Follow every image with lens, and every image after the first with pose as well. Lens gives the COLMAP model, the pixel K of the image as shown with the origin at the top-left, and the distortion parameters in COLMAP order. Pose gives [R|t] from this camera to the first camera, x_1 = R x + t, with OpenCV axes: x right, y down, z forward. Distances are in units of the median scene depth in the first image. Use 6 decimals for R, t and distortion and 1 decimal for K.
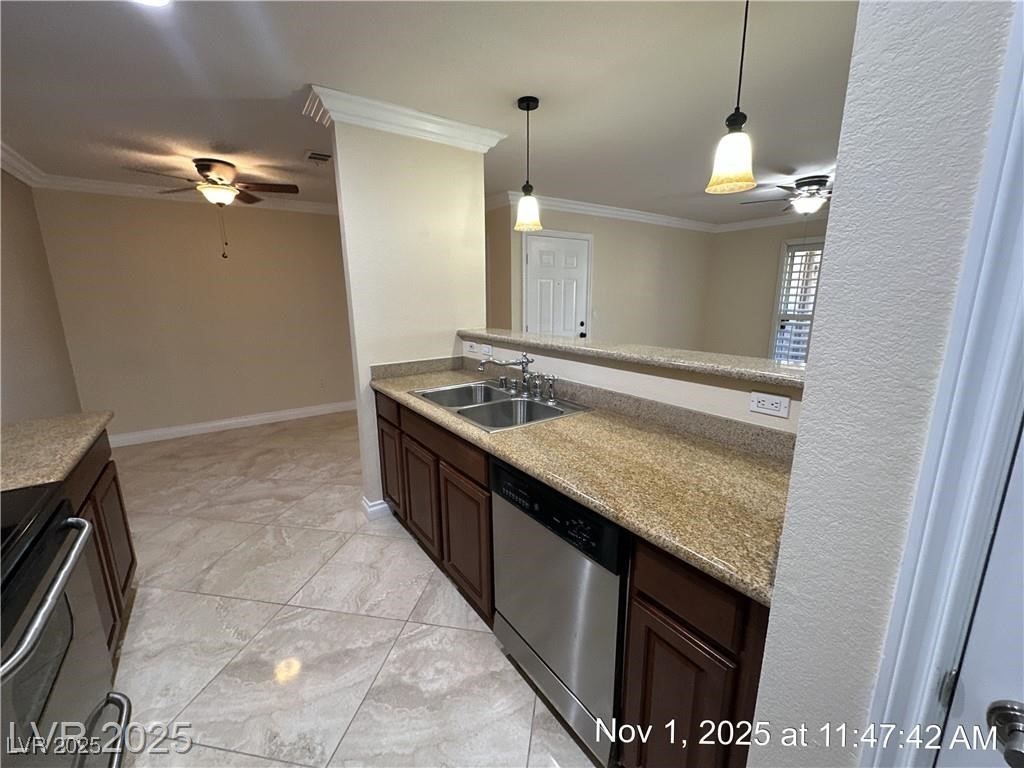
lens RADIAL K [[418.6, 0, 512.0], [0, 418.6, 384.0], [0, 0, 1]] dist [0.000277, -0.000043]
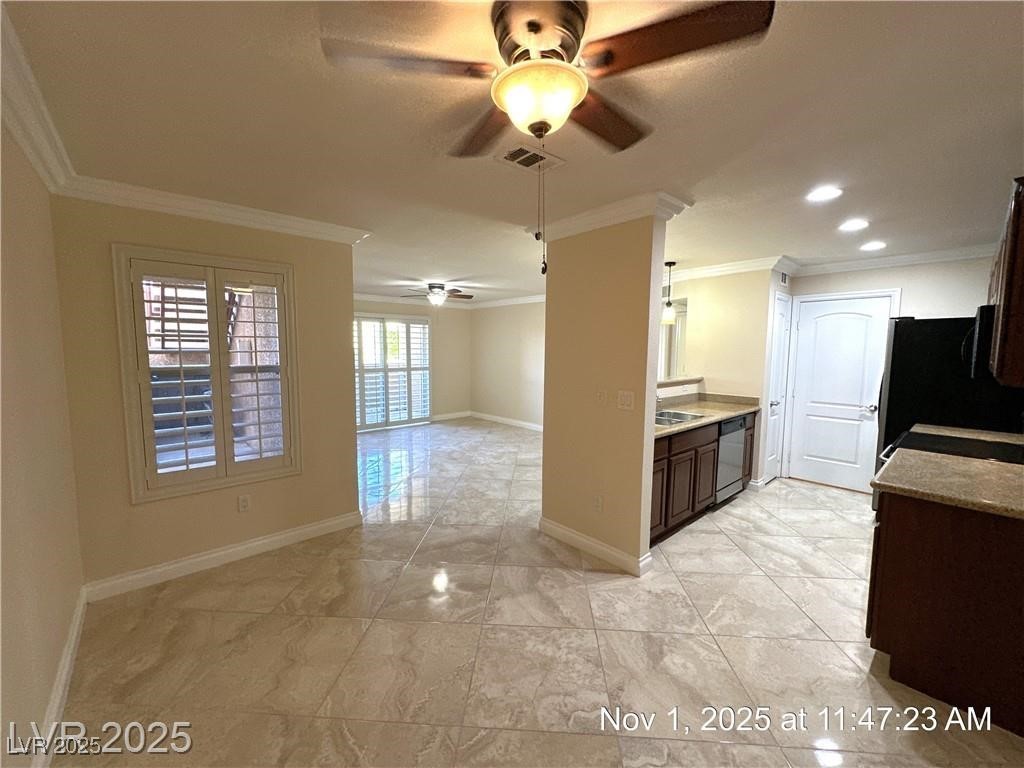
lens RADIAL K [[407.6, 0, 512.0], [0, 407.6, 384.0], [0, 0, 1]] dist [0.001120, -0.000006]
pose [[-0.108250, -0.081088, 0.990811, -1.479449], [0.203745, 0.973702, 0.101948, -0.353123], [-0.973021, 0.212908, -0.088882, 1.532268]]
